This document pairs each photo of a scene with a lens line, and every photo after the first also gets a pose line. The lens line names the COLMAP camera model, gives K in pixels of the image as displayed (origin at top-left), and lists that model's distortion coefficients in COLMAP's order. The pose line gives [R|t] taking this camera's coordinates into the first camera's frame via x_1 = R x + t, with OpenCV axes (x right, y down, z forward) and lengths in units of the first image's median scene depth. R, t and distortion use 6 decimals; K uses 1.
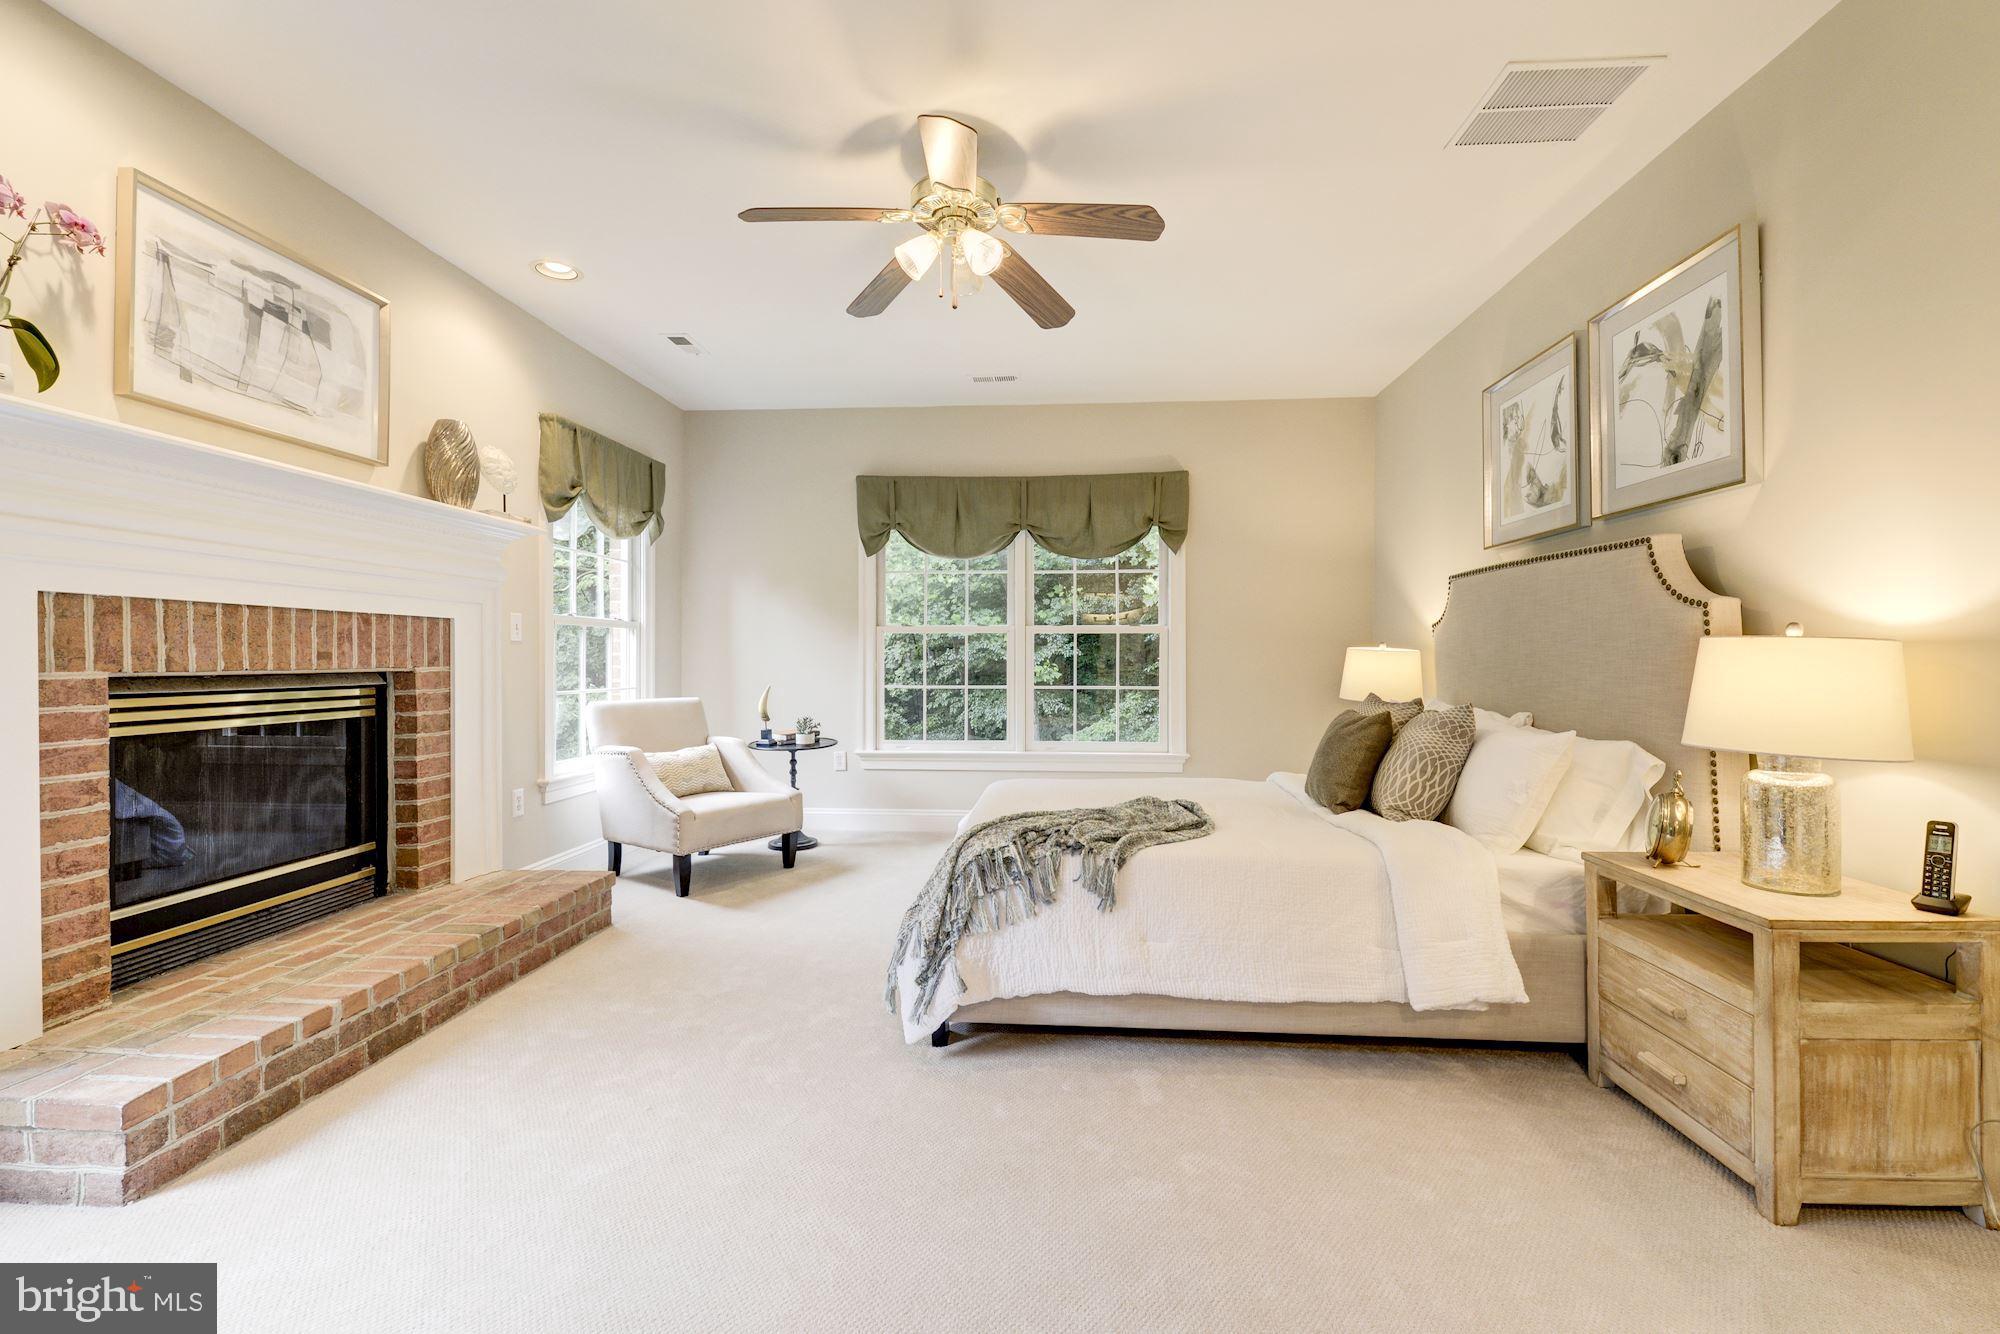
lens RADIAL K [[851.6, 0, 992.1], [0, 851.6, 665.0], [0, 0, 1]] dist [0.016400, -0.009503]
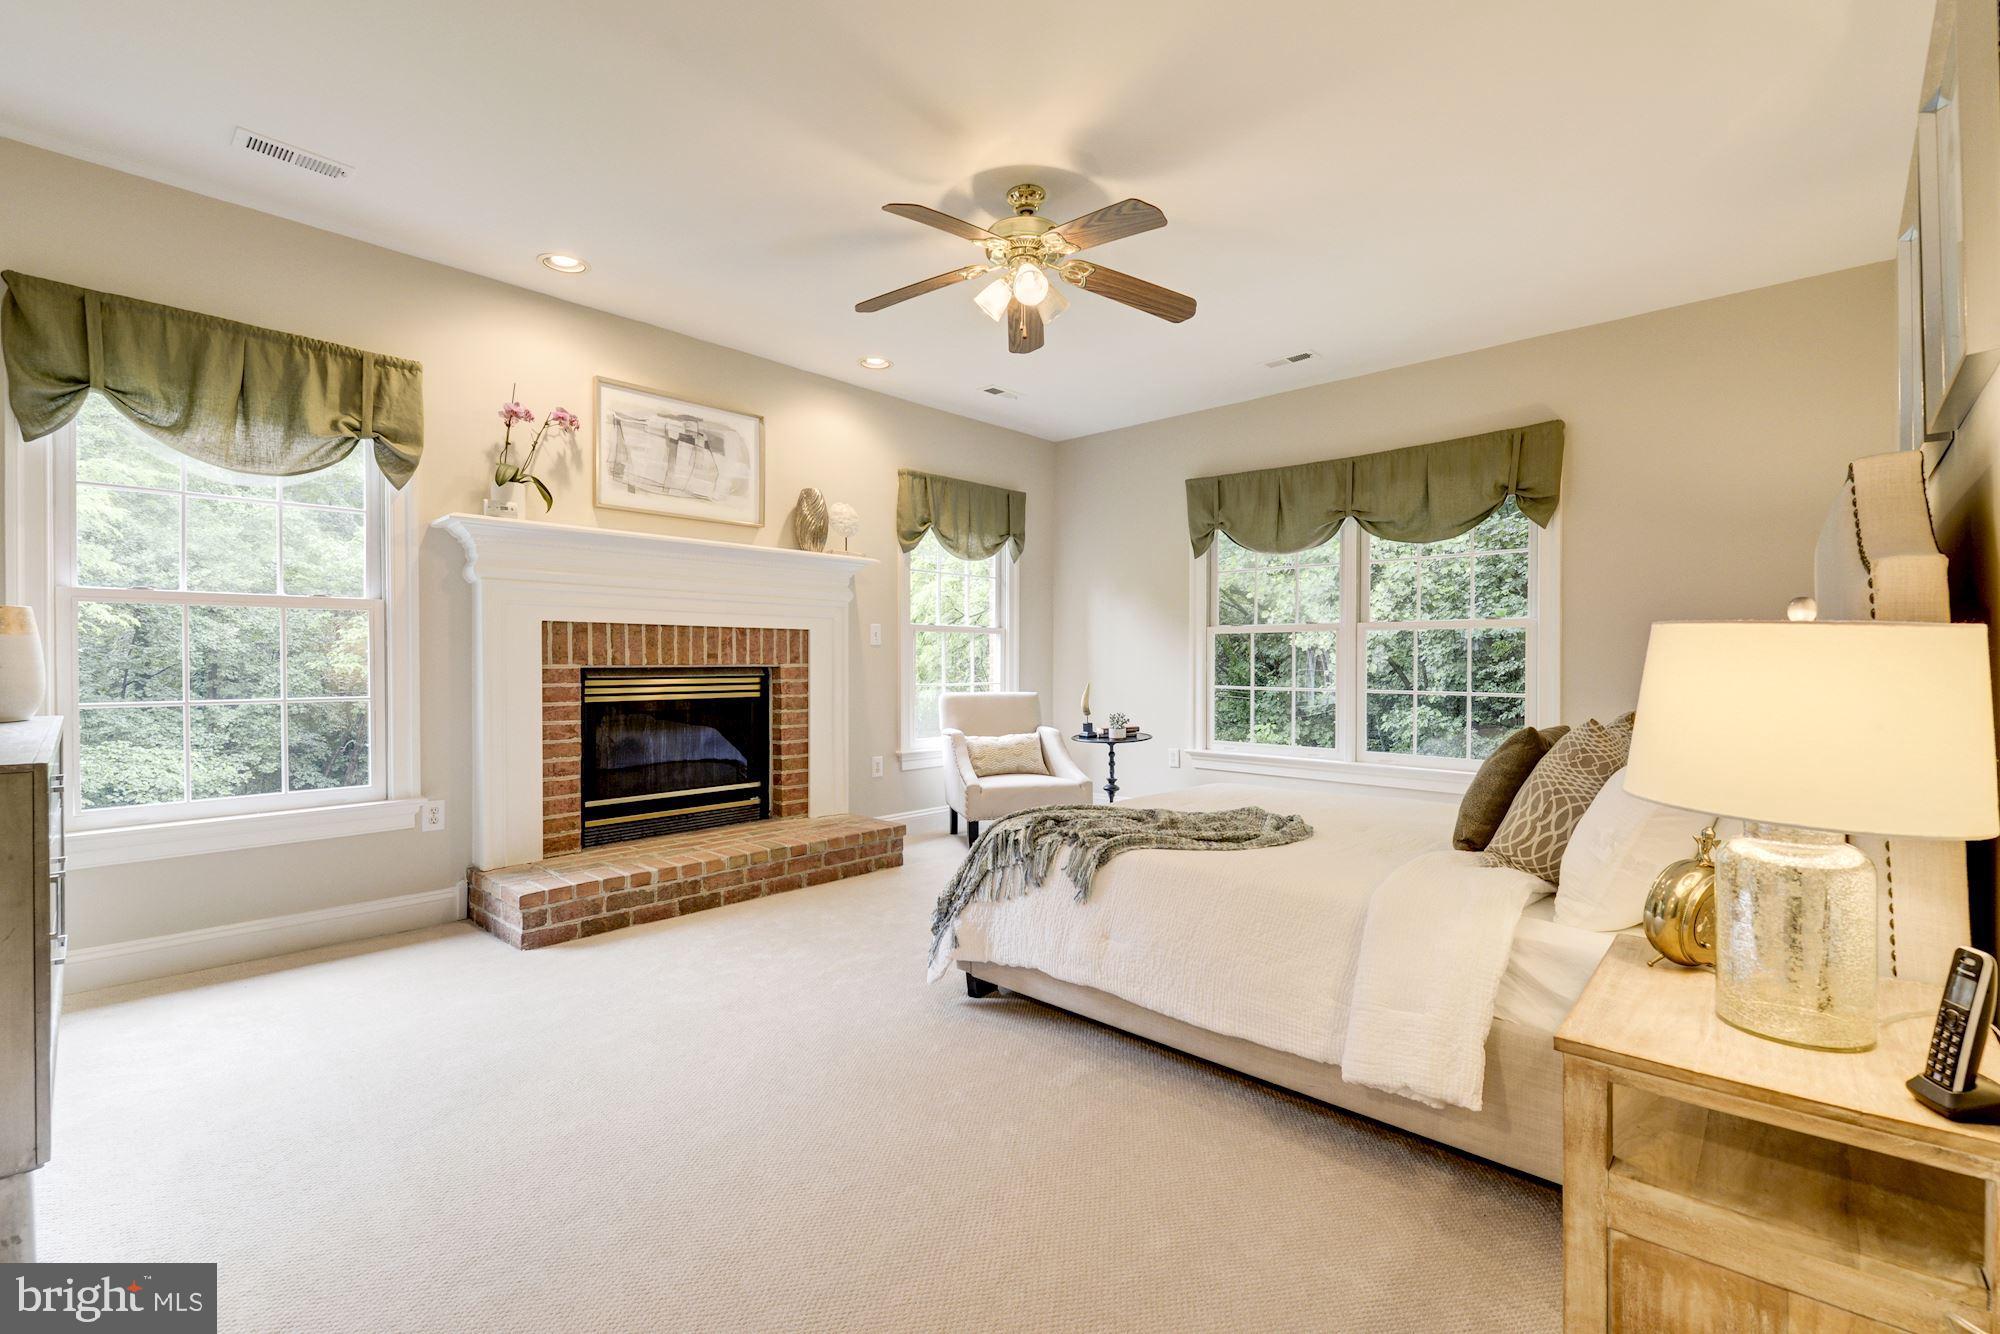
lens RADIAL K [[851.6, 0, 1004.3], [0, 851.6, 673.1], [0, 0, 1]] dist [0.016400, -0.009503]
pose [[0.786518, 0.010987, -0.617469, 0.613395], [-0.006051, 0.999931, 0.010085, 0.001332], [0.617537, -0.004195, 0.786530, 0.118528]]
